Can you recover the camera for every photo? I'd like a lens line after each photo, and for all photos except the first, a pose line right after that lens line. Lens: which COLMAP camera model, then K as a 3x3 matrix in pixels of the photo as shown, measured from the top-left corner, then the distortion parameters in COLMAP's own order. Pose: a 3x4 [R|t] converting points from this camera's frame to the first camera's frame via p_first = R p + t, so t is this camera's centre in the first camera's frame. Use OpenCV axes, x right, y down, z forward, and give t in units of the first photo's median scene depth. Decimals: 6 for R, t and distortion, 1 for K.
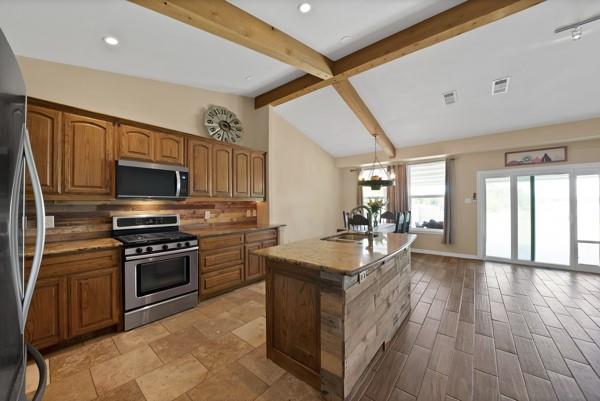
lens RADIAL K [[222.5, 0, 298.2], [0, 222.5, 201.3], [0, 0, 1]] dist [-0.017972, 0.000965]
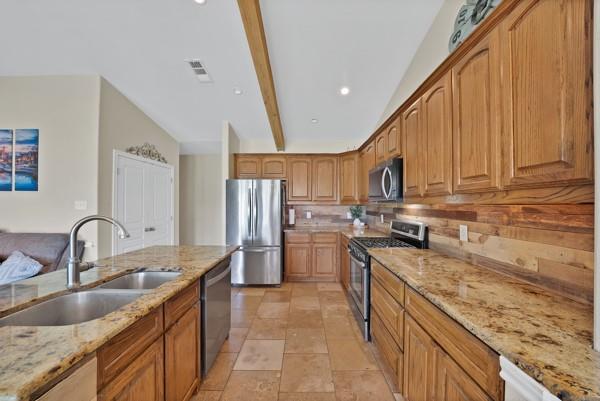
lens RADIAL K [[222.5, 0, 291.4], [0, 222.5, 203.6], [0, 0, 1]] dist [-0.017972, 0.000965]
pose [[-0.798452, 0.004590, -0.602042, 0.160332], [0.012127, 0.999891, -0.008461, -0.001694], [0.601937, -0.014057, -0.798420, 1.125454]]
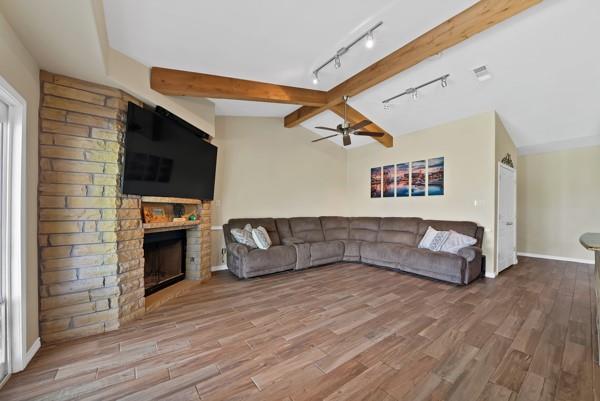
lens RADIAL K [[222.5, 0, 311.3], [0, 222.5, 205.3], [0, 0, 1]] dist [-0.017972, 0.000965]
pose [[-0.974161, 0.011241, 0.225575, 0.865519], [0.003537, 0.999397, -0.034529, 0.035625], [-0.225827, -0.032839, -0.973614, 1.362398]]
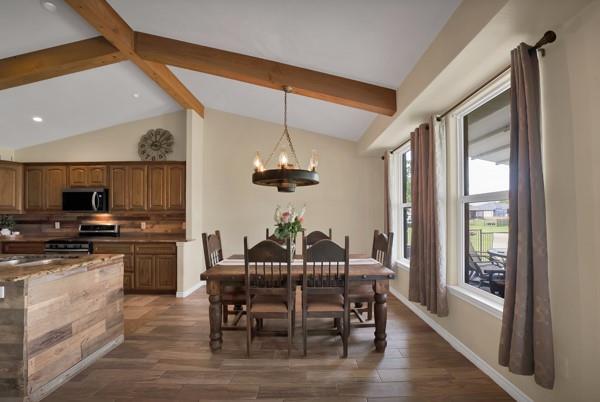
lens RADIAL K [[222.5, 0, 309.6], [0, 222.5, 214.4], [0, 0, 1]] dist [-0.017972, 0.000965]
pose [[0.637328, 0.004749, -0.770578, 1.034641], [0.004933, 0.999935, 0.010243, -0.005508], [0.770577, -0.010329, 0.637263, 0.911831]]
